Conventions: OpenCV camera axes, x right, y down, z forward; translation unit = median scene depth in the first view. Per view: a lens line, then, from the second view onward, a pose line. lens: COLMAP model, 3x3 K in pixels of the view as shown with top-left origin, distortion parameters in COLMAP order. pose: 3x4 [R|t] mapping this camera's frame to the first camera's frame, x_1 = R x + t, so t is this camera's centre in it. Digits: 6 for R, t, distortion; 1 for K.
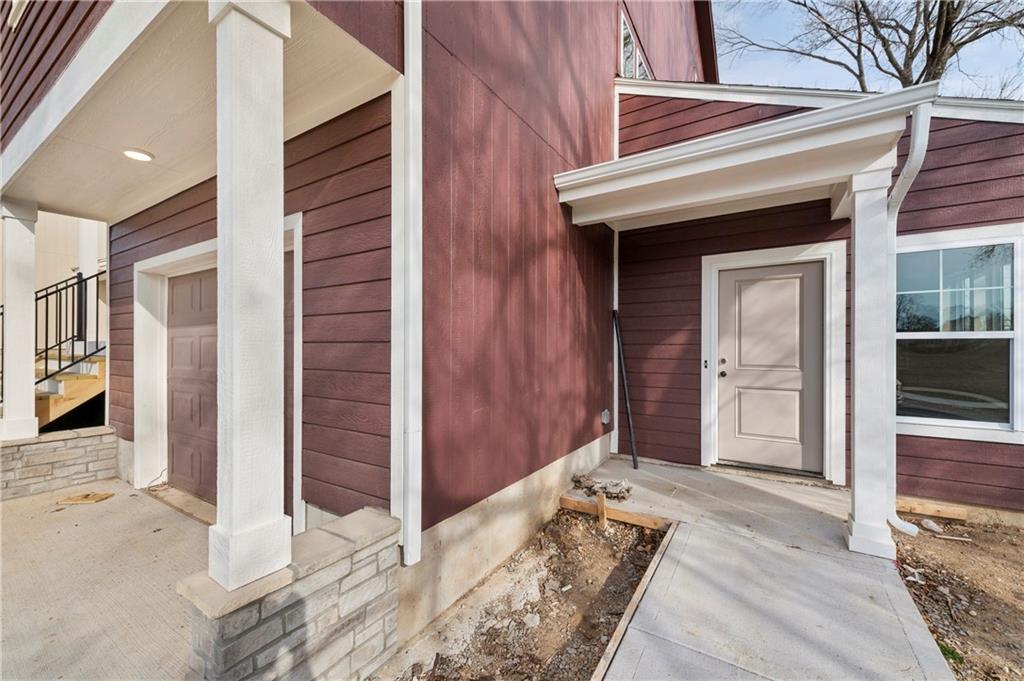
lens RADIAL K [[405.4, 0, 512.1], [0, 405.4, 345.5], [0, 0, 1]] dist [-0.001075, -0.000032]
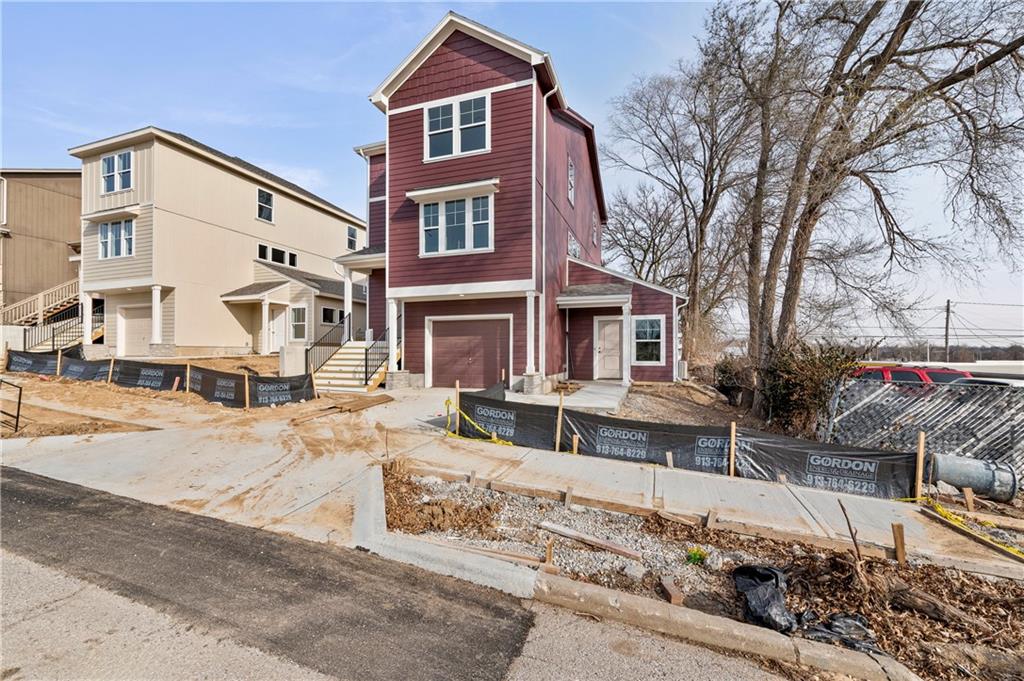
lens RADIAL K [[405.4, 0, 510.8], [0, 405.4, 344.0], [0, 0, 1]] dist [-0.001075, -0.000032]
pose [[0.977876, 0.002980, 0.209164, -0.893363], [-0.000929, 0.999951, -0.009905, 0.044085], [-0.209183, 0.009492, 0.977830, -2.121675]]
